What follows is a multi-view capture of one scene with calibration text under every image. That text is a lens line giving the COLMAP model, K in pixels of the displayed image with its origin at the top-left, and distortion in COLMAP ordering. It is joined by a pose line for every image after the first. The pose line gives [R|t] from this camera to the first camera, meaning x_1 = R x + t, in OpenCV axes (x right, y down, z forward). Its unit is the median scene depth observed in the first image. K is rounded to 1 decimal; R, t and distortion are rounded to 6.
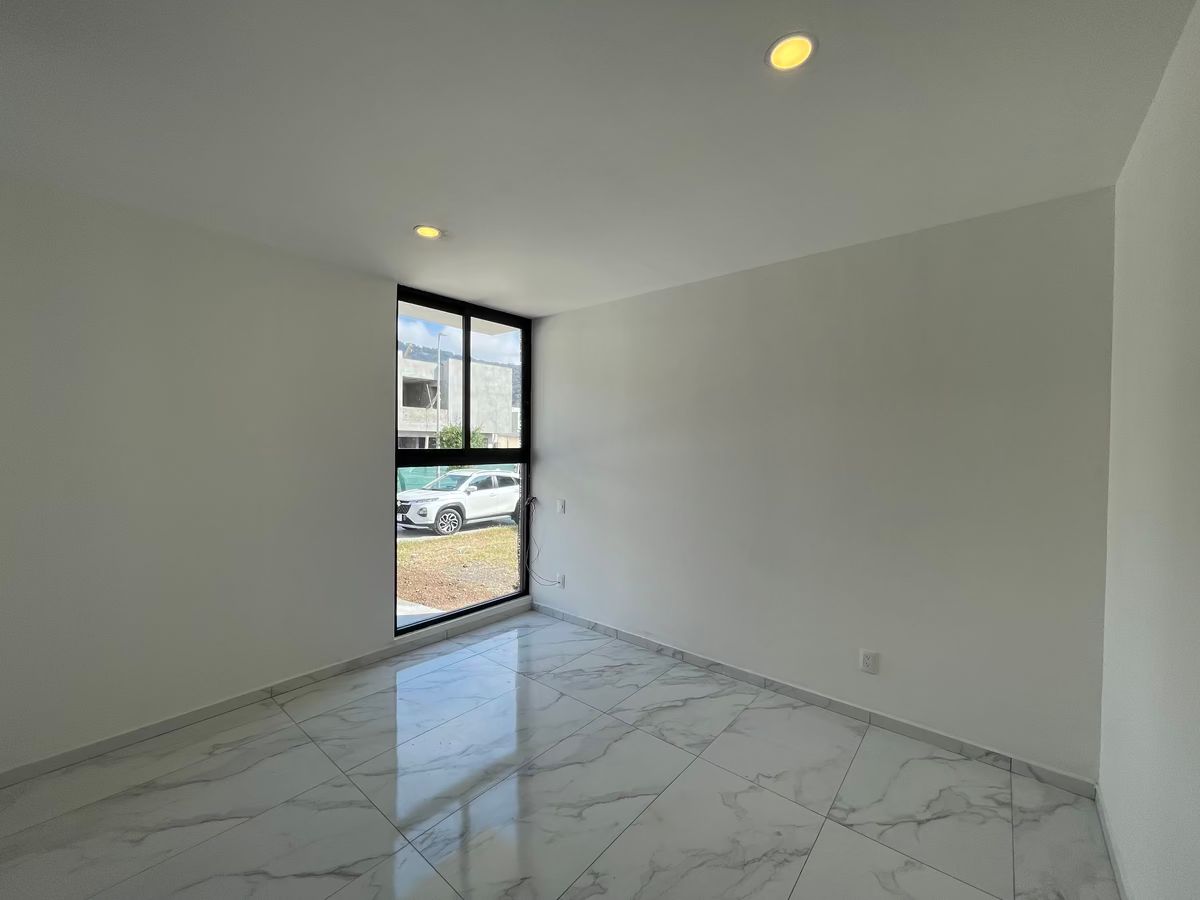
lens RADIAL K [[481.1, 0, 597.2], [0, 481.1, 448.7], [0, 0, 1]] dist [-0.002255, -0.000180]
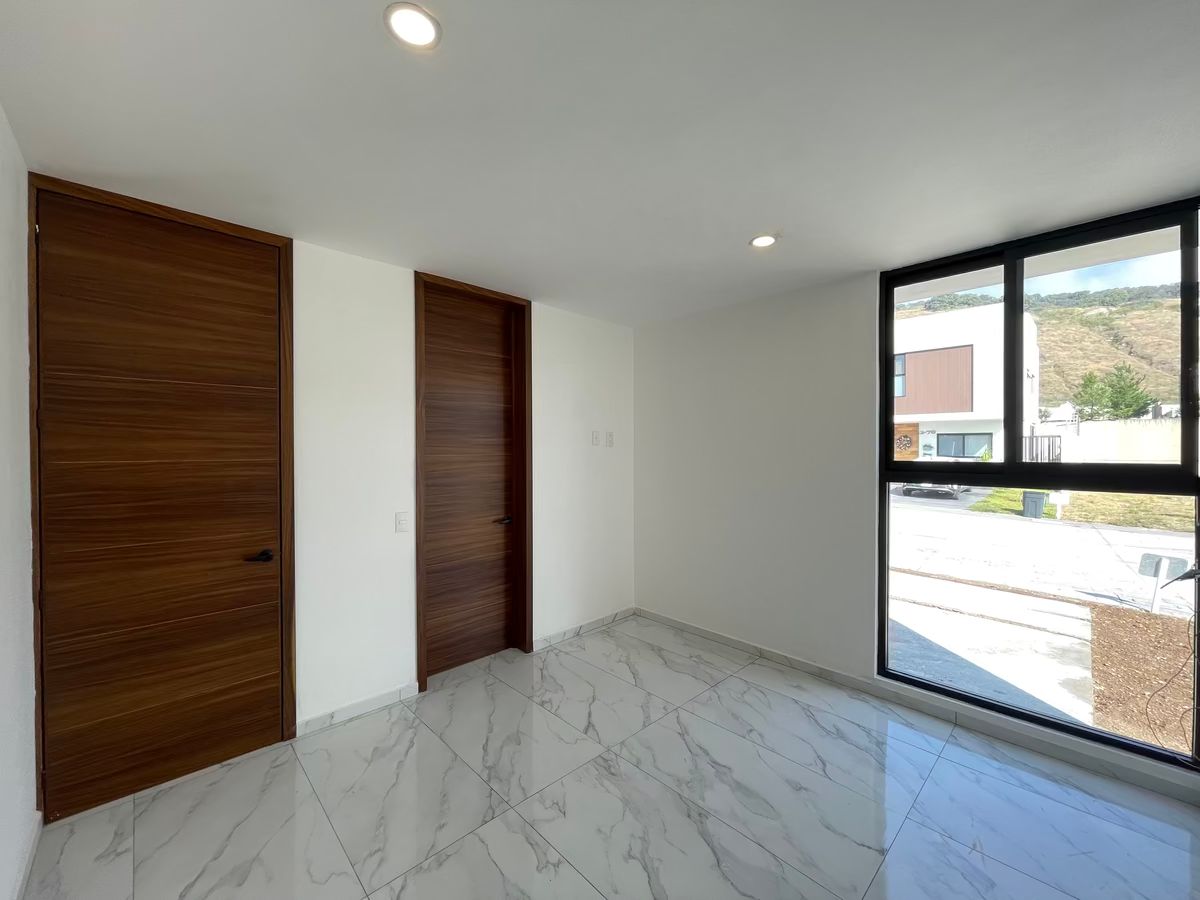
lens RADIAL K [[477.6, 0, 596.5], [0, 477.6, 451.4], [0, 0, 1]] dist [-0.000394, -0.000084]
pose [[-0.118387, -0.003468, -0.992961, 0.519904], [-0.005966, 0.999978, -0.002781, -0.012406], [0.992950, 0.005595, -0.118405, 0.604340]]
